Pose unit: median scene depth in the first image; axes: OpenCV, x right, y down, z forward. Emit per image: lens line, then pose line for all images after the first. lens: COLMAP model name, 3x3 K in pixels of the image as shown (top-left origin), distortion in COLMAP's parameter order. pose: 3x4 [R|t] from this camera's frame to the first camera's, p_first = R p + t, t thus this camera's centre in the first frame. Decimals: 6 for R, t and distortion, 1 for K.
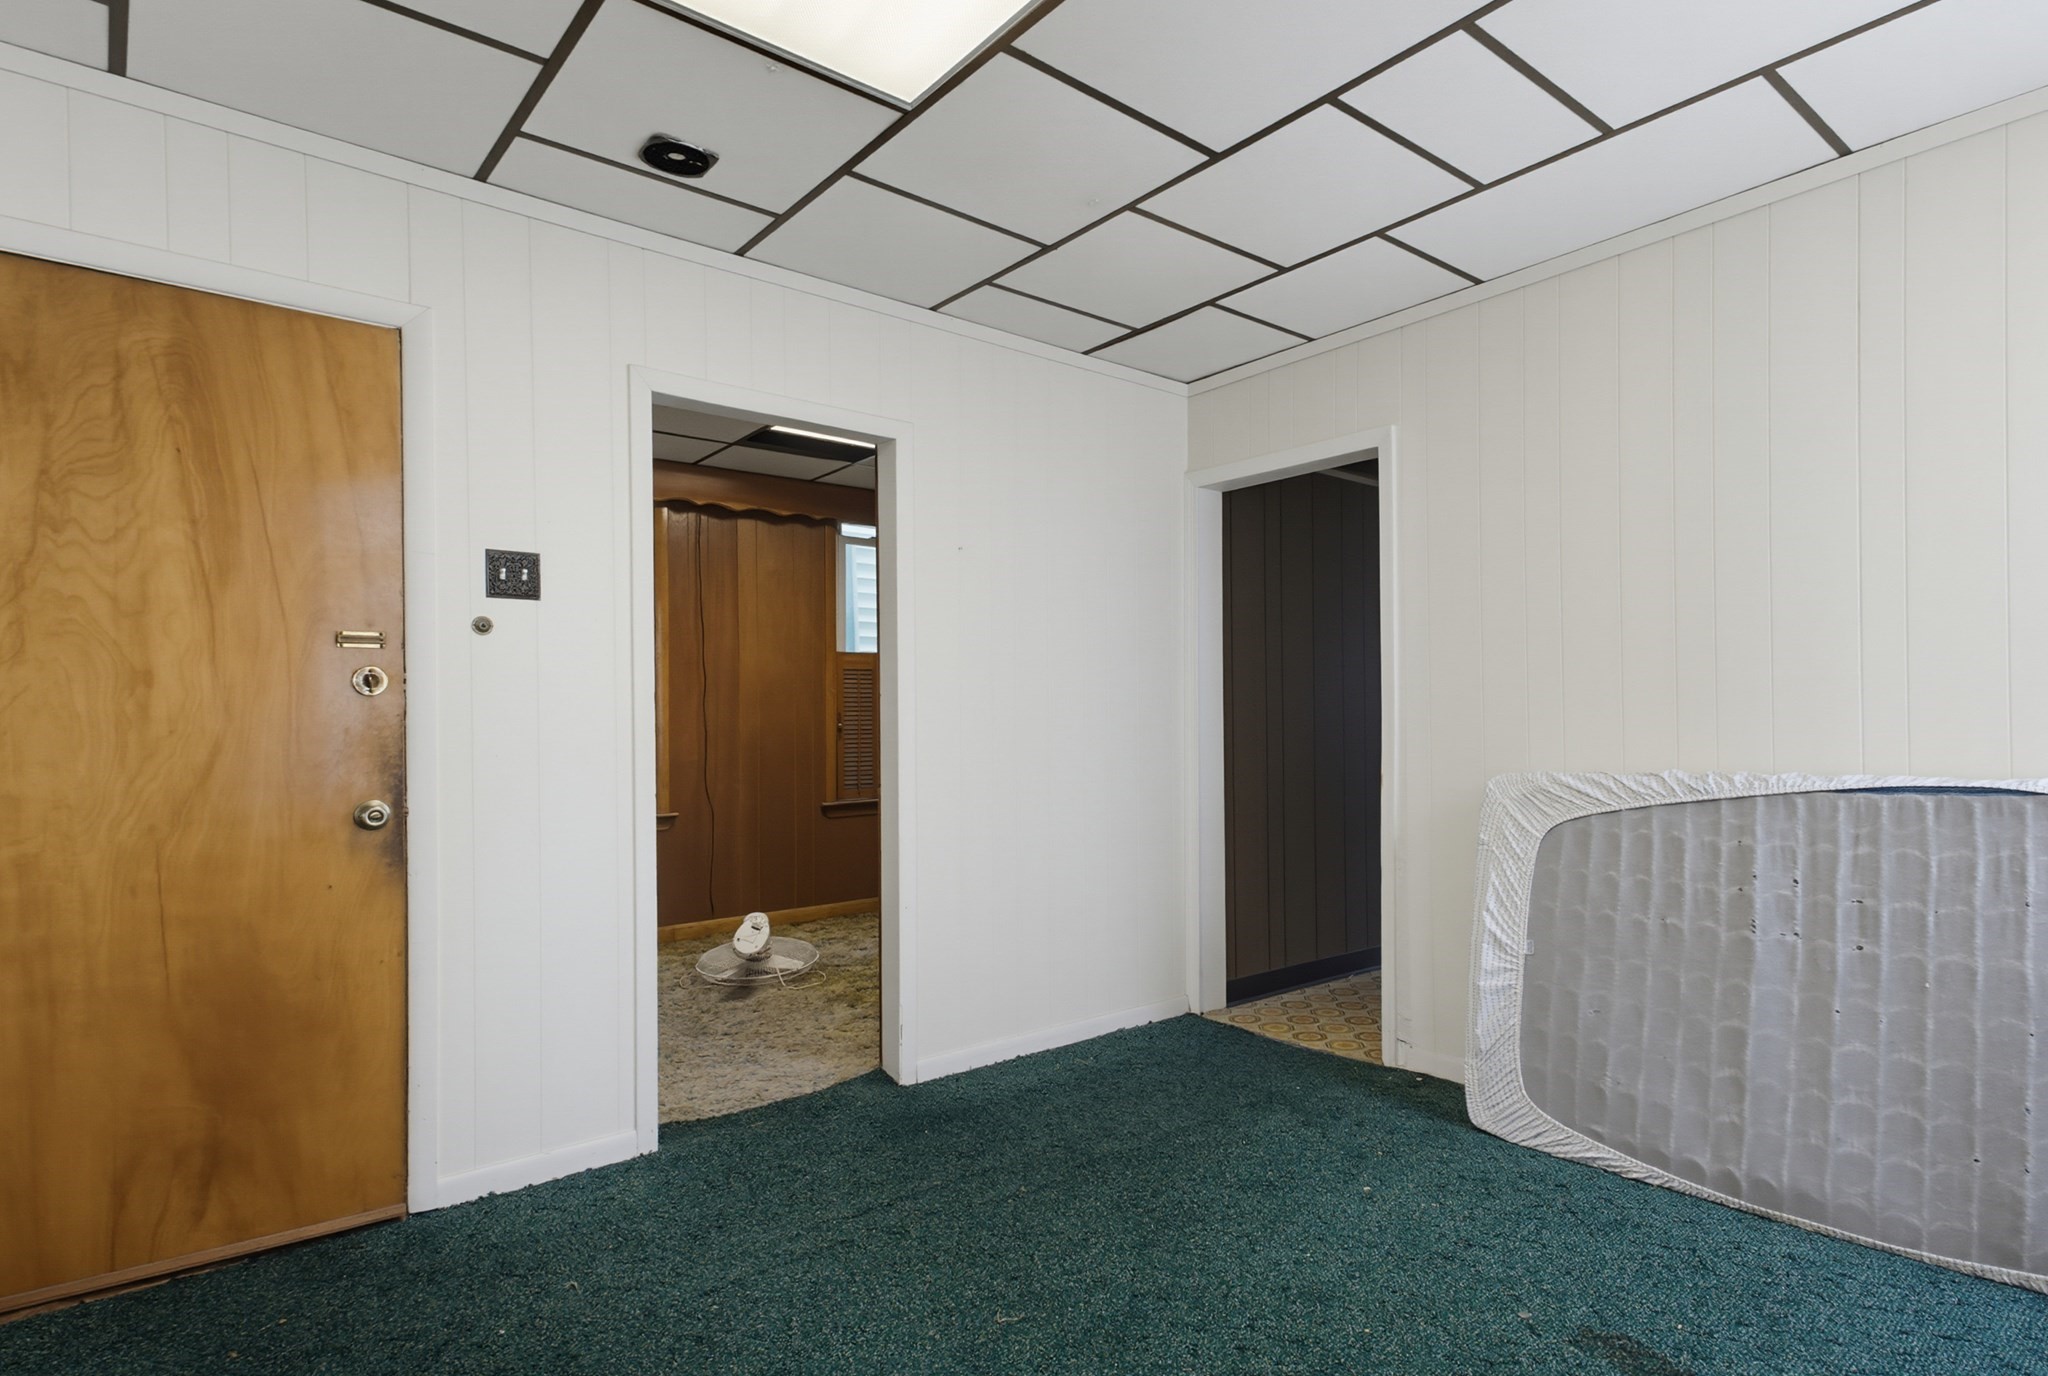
lens RADIAL K [[1127.3, 0, 1079.2], [0, 1127.3, 716.7], [0, 0, 1]] dist [0.026988, -0.000852]
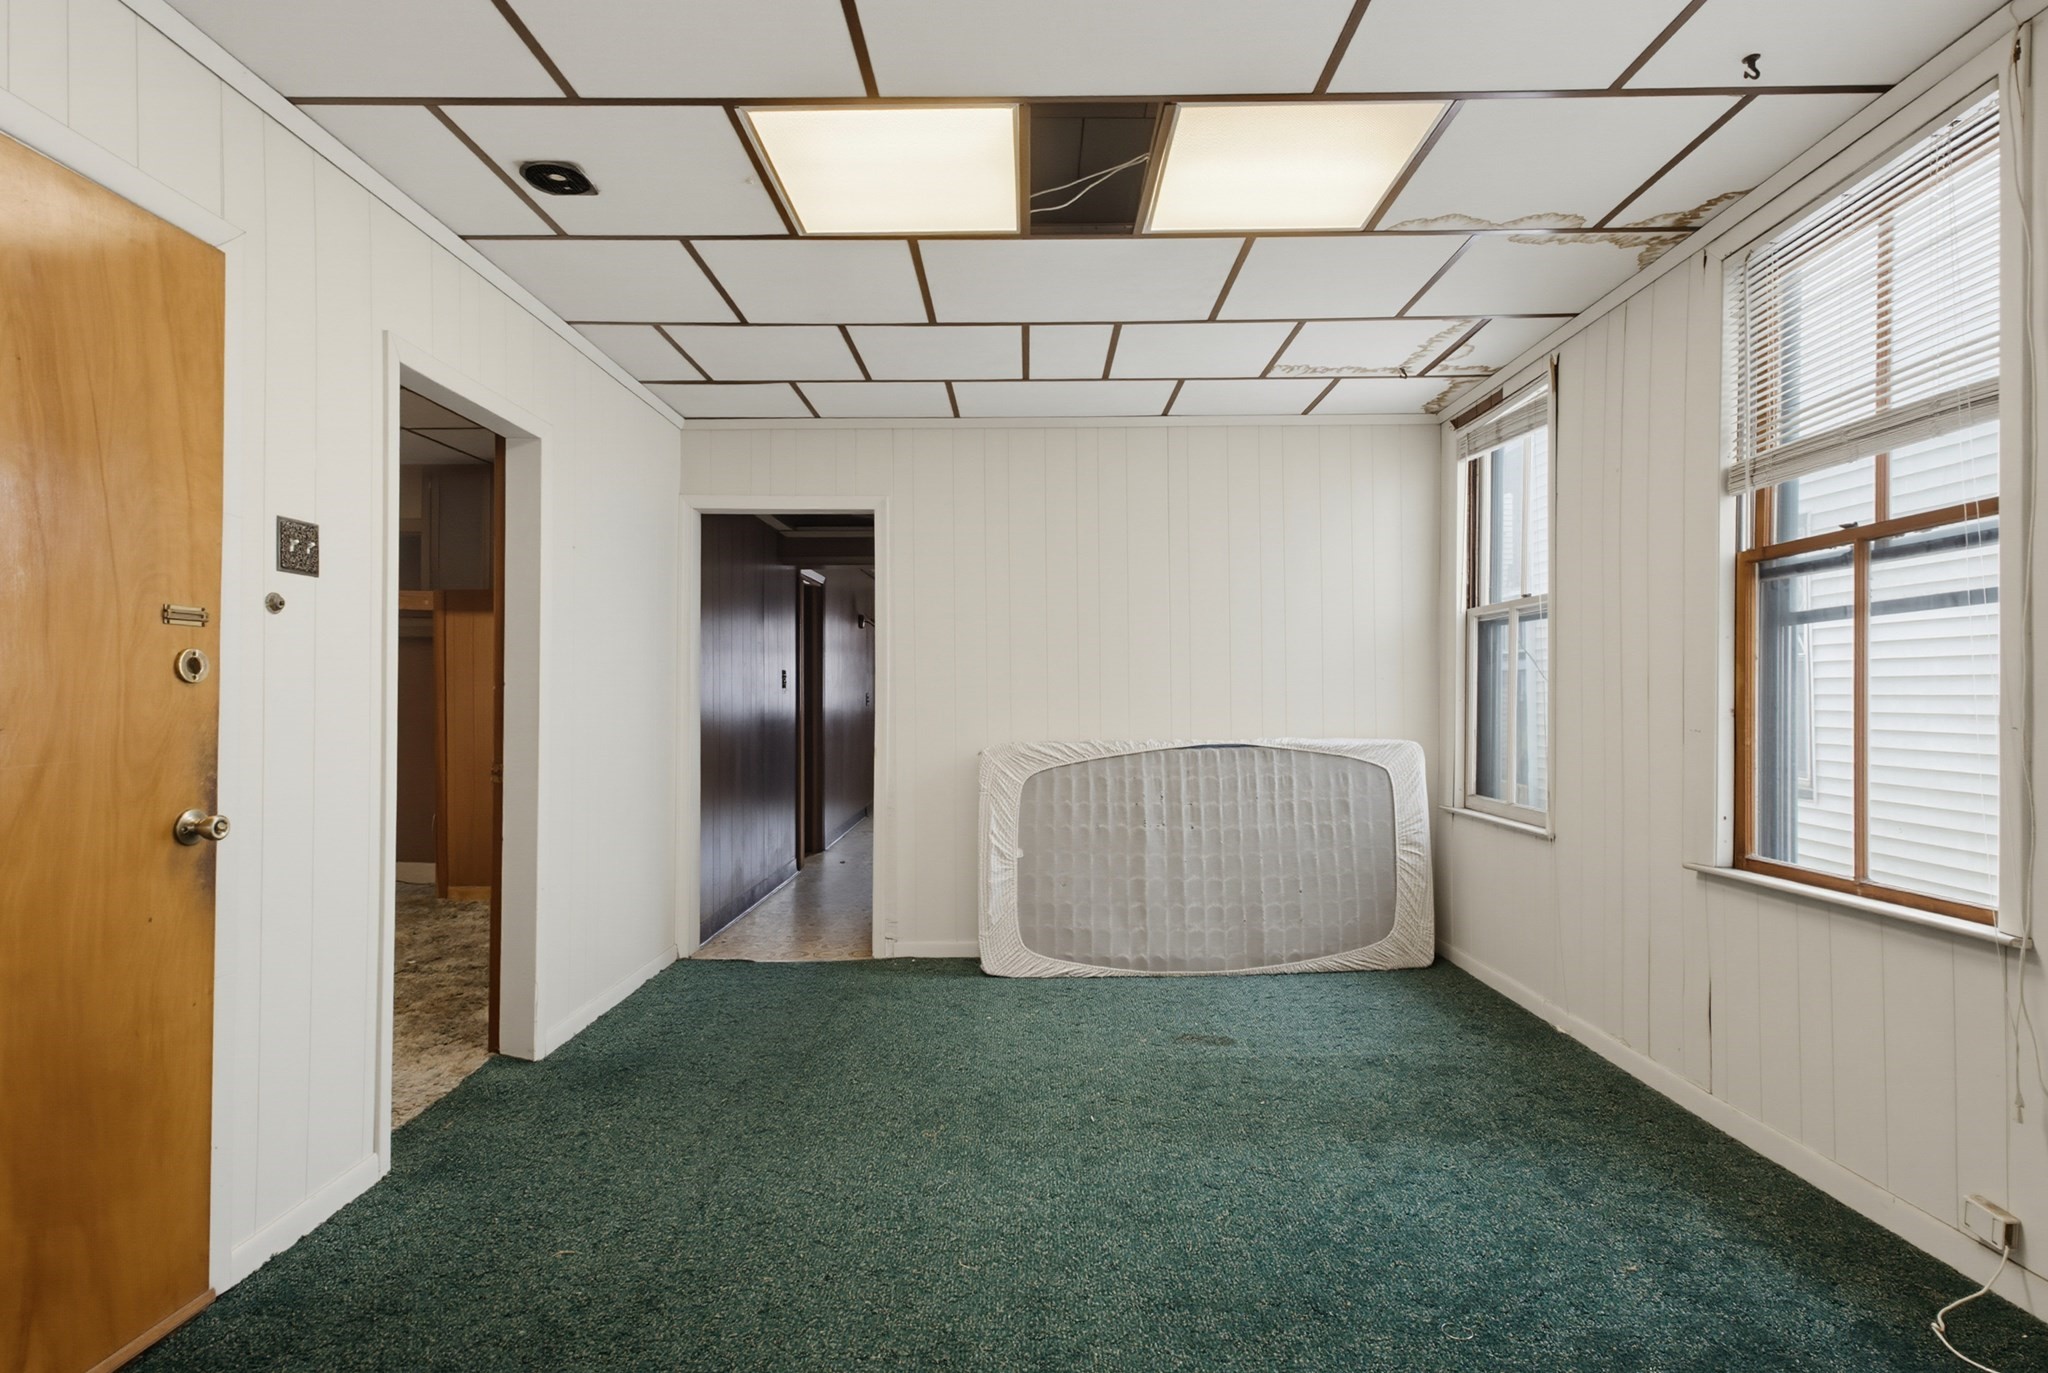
lens RADIAL K [[1019.4, 0, 1024.0], [0, 1019.4, 686.5], [0, 0, 1]] dist [0.020052, -0.008661]
pose [[0.663651, 0.017384, 0.747840, -0.757553], [-0.007555, 0.999835, -0.016536, -0.007902], [-0.748004, 0.005324, 0.663673, 0.048386]]
